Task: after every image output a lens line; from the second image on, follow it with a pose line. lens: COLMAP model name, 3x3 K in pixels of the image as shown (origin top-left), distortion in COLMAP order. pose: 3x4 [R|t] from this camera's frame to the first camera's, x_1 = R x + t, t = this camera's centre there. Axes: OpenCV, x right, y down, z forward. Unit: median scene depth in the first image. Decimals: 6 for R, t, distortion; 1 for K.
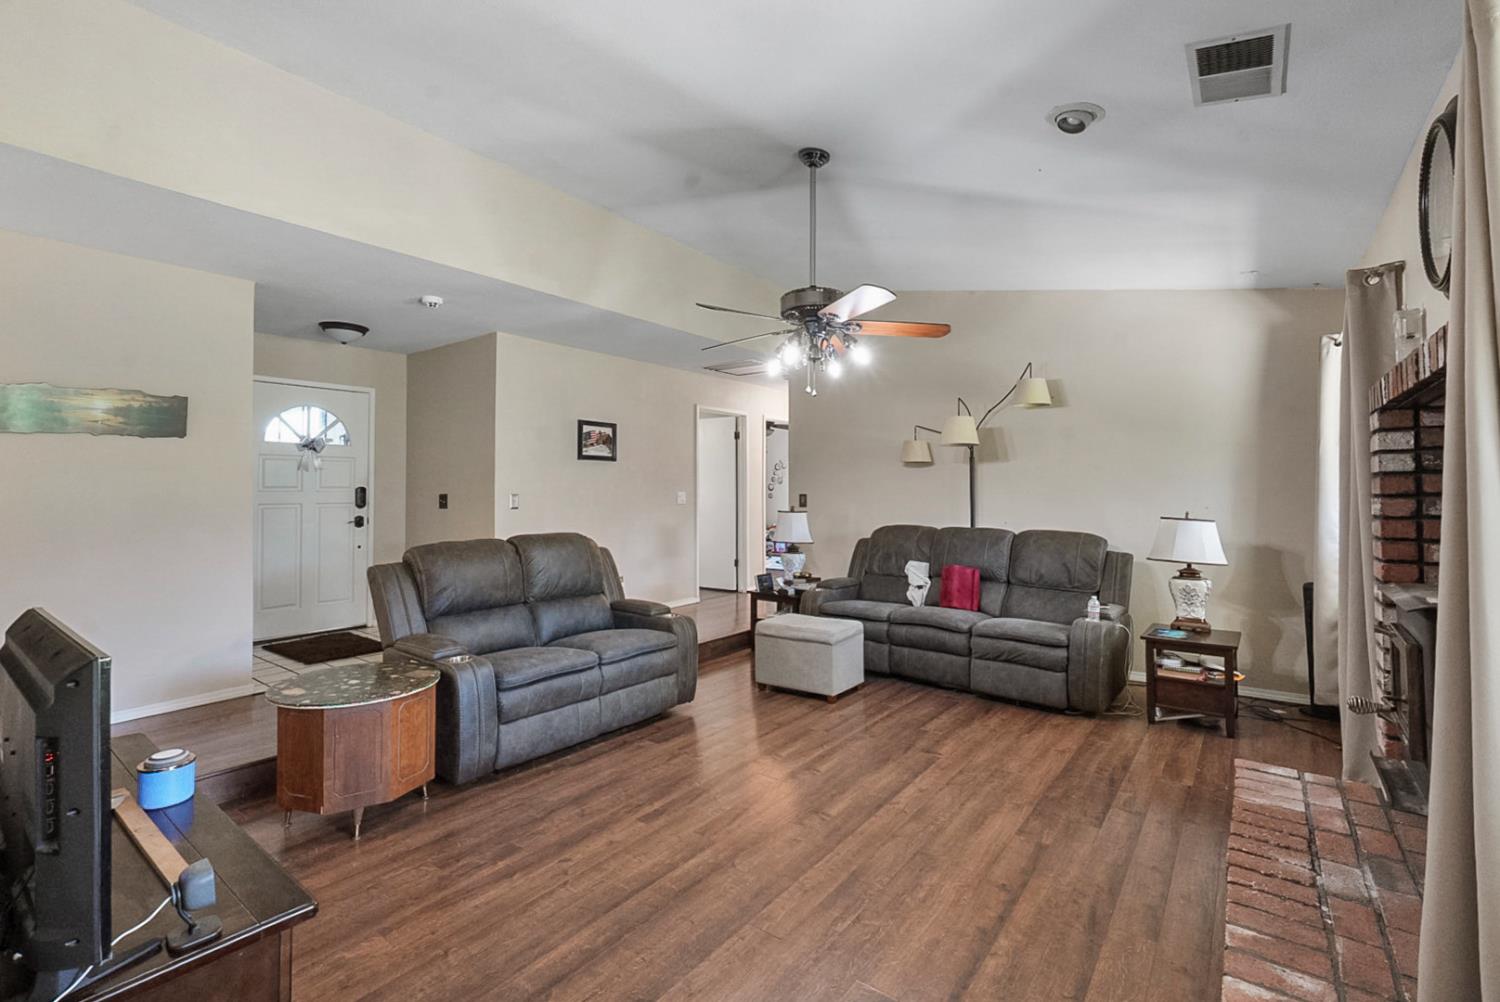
lens RADIAL K [[663.6, 0, 744.6], [0, 663.6, 485.4], [0, 0, 1]] dist [0.004377, 0.000569]
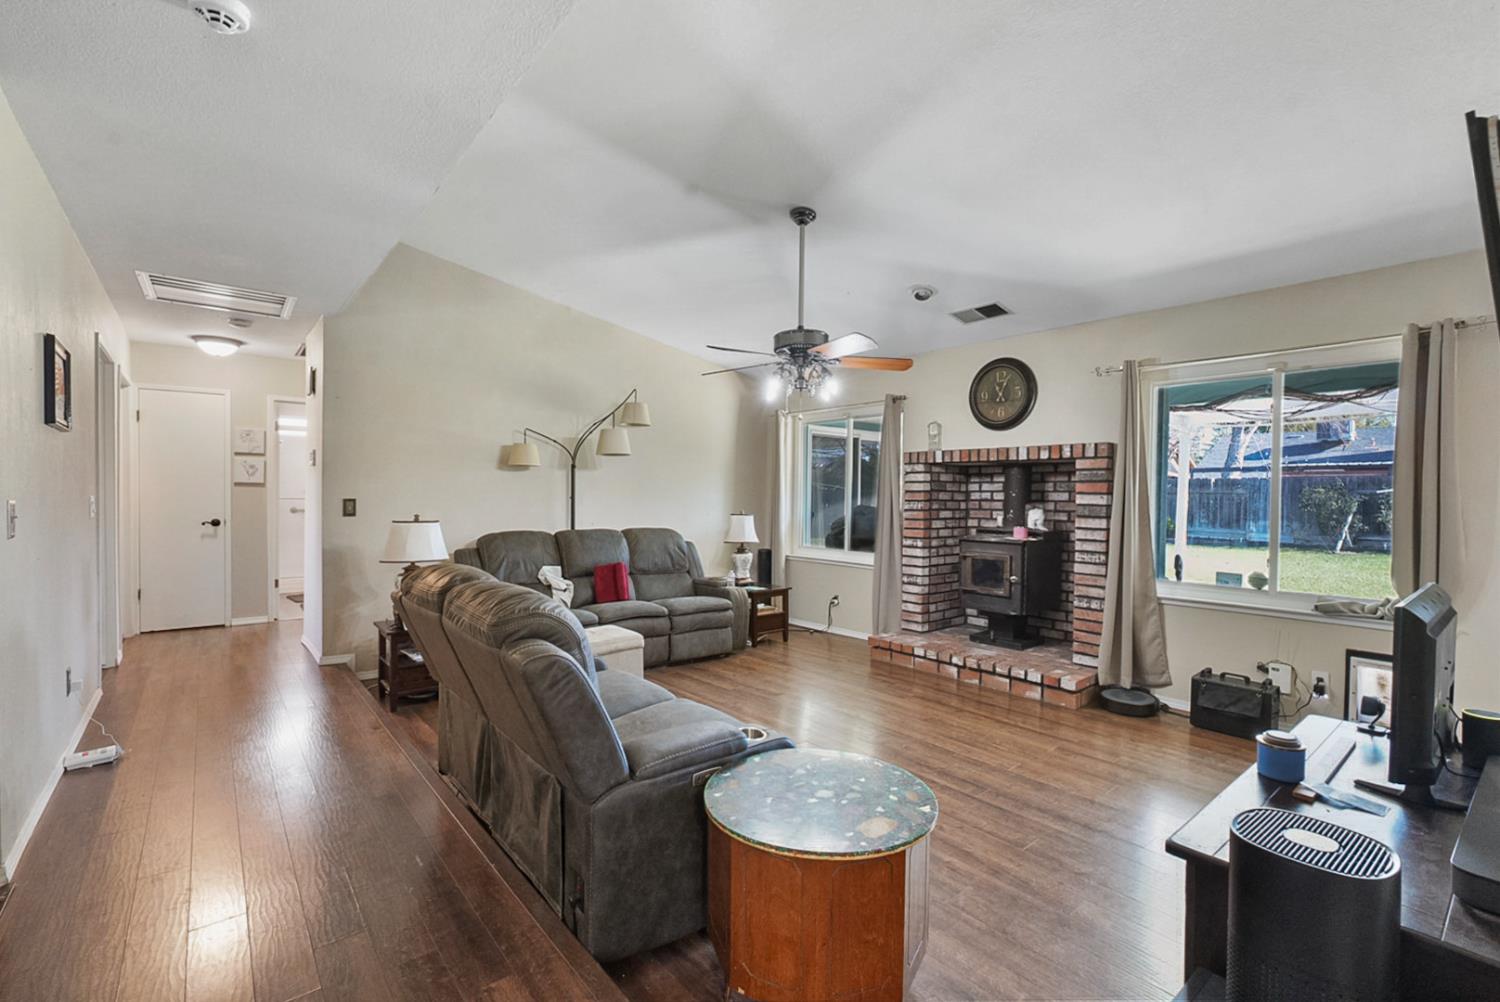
lens RADIAL K [[663.6, 0, 745.3], [0, 663.6, 509.2], [0, 0, 1]] dist [0.004377, 0.000569]
pose [[0.222158, -0.013589, 0.974916, -0.849320], [-0.014764, 0.999741, 0.017299, 0.008852], [-0.974899, -0.018237, 0.221900, 0.646369]]
